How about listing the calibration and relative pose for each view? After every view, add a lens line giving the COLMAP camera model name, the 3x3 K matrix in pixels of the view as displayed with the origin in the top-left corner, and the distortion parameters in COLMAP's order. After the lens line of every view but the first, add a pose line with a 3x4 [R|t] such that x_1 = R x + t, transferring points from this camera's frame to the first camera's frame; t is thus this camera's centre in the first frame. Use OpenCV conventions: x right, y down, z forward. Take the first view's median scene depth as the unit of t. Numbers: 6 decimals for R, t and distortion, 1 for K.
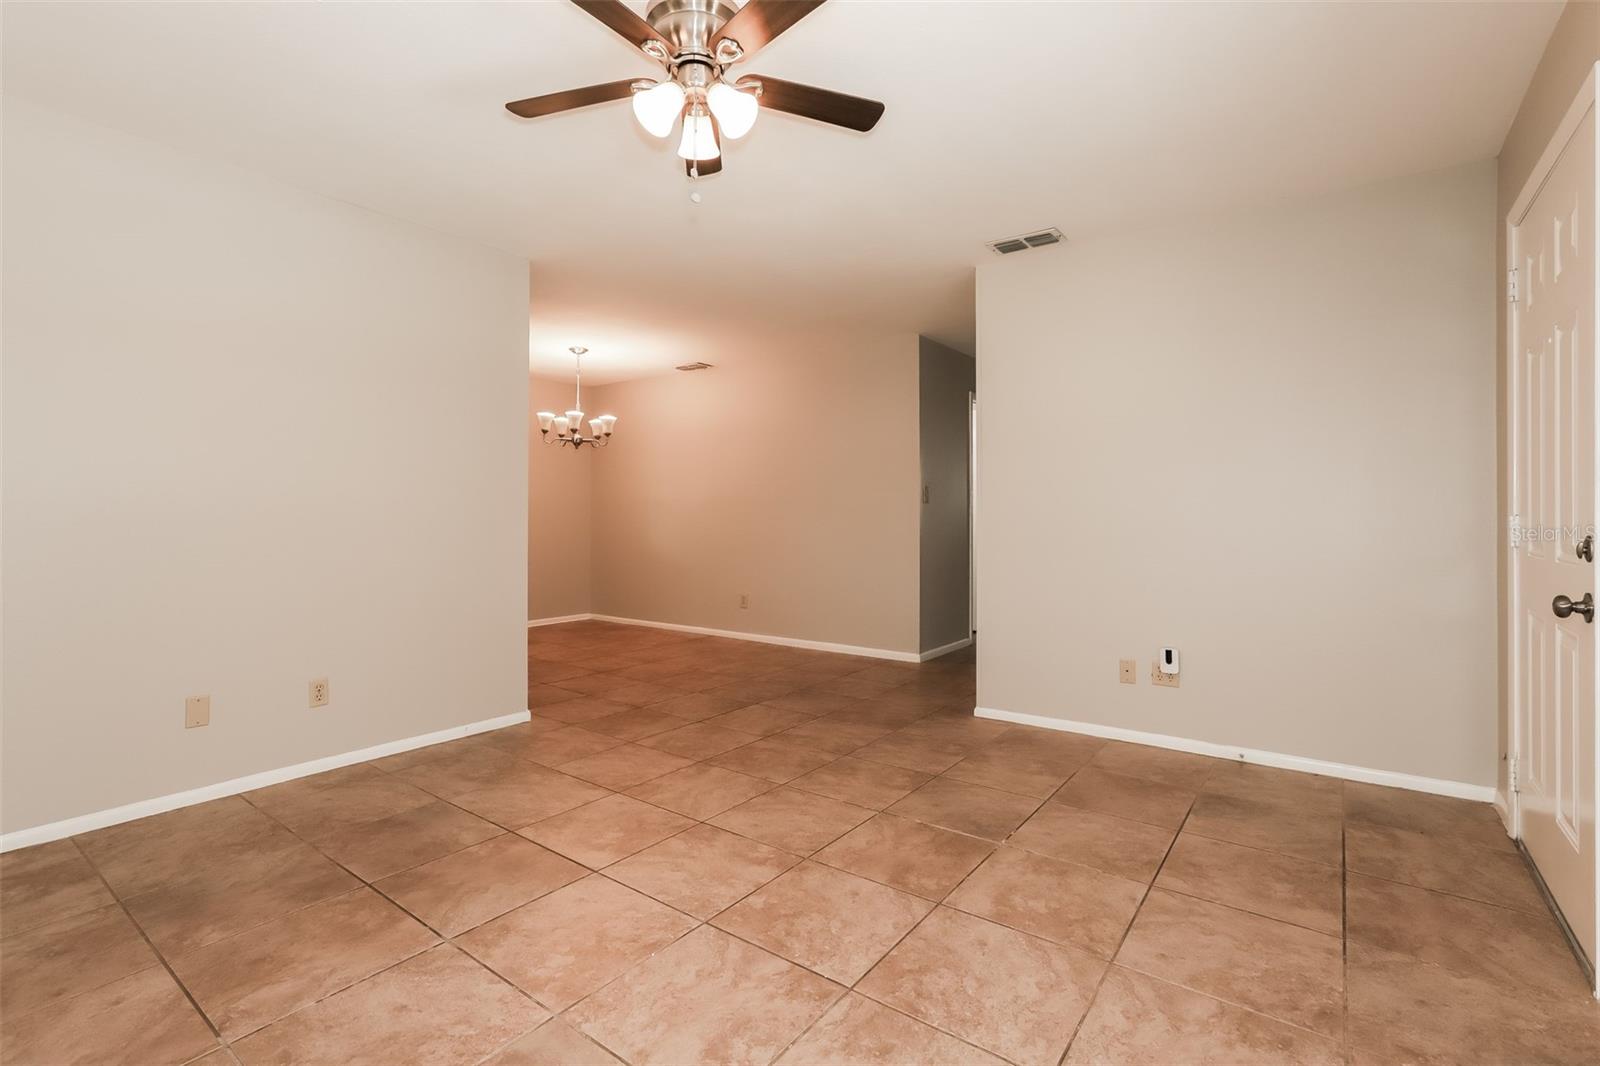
lens RADIAL K [[723.2, 0, 824.3], [0, 723.2, 517.9], [0, 0, 1]] dist [-0.000420, 0.000004]
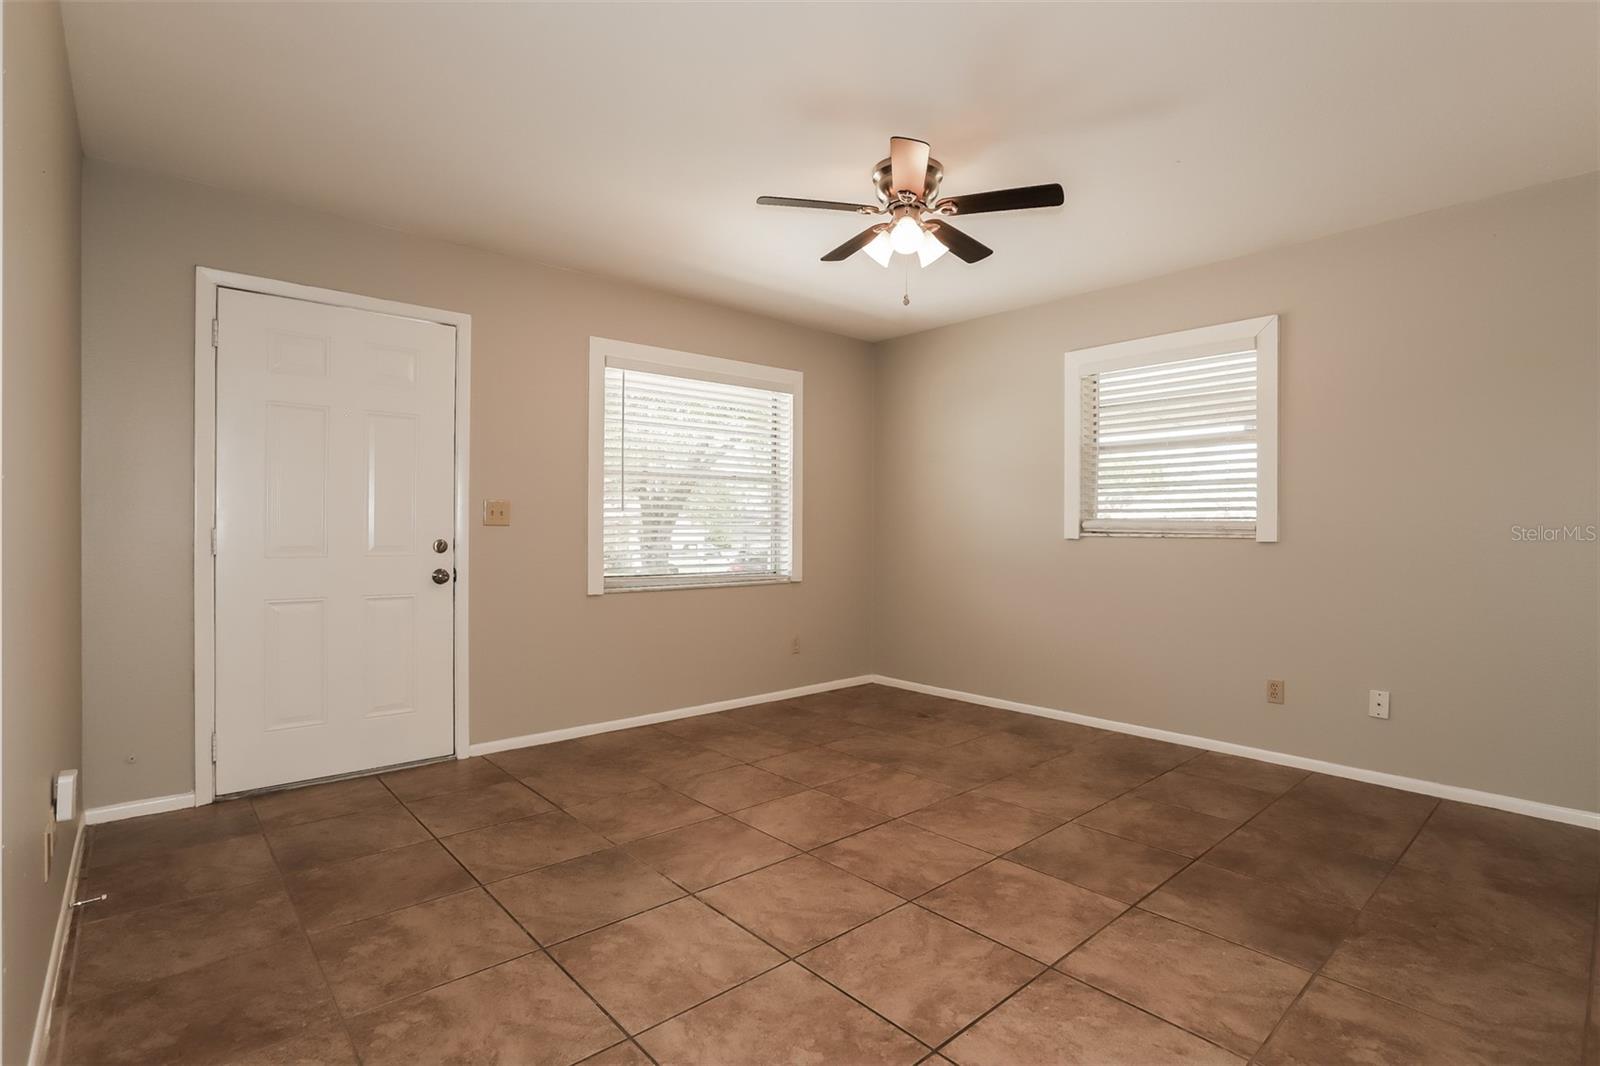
lens RADIAL K [[758.0, 0, 805.0], [0, 758.0, 524.1], [0, 0, 1]] dist [-0.033613, 0.000843]
pose [[-0.973493, -0.003364, 0.228691, -0.272512], [-0.004389, 0.999982, -0.003972, -0.008264], [-0.228674, -0.004871, -0.973491, 2.059302]]
